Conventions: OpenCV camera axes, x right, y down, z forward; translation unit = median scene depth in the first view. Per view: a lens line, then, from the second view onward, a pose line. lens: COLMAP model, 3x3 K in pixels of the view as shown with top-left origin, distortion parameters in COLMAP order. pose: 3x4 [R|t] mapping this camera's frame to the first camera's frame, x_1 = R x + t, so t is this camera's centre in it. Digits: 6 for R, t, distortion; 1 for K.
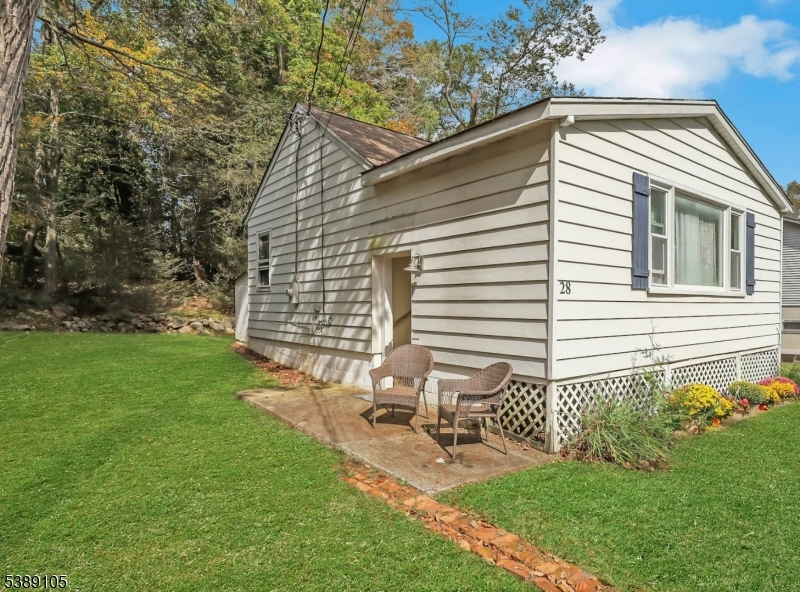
lens RADIAL K [[473.3, 0, 400.0], [0, 473.3, 296.0], [0, 0, 1]] dist [-0.003005, -0.000374]
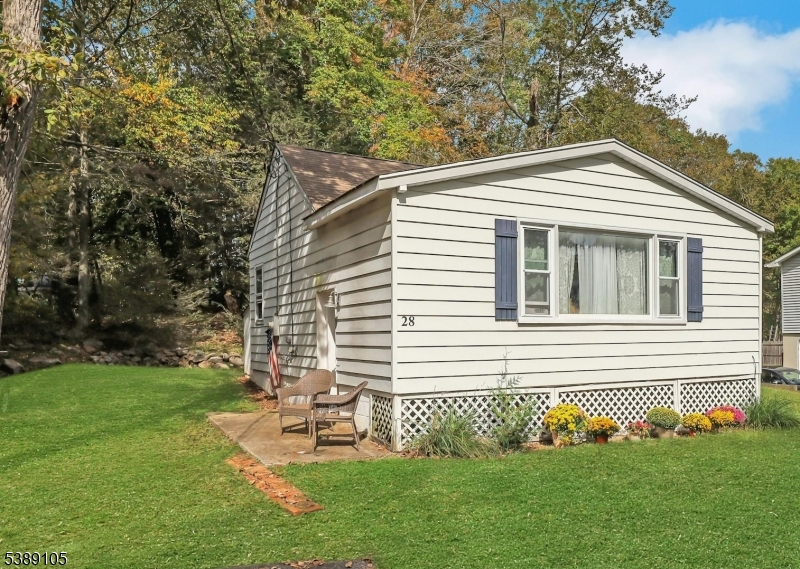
lens RADIAL K [[616.9, 0, 399.2], [0, 616.9, 326.6], [0, 0, 1]] dist [-0.004157, -0.001761]
pose [[0.981940, -0.014408, -0.188645, 0.458472], [0.014901, 0.999888, 0.001197, -0.003589], [0.188607, -0.003986, 0.982045, -0.437260]]
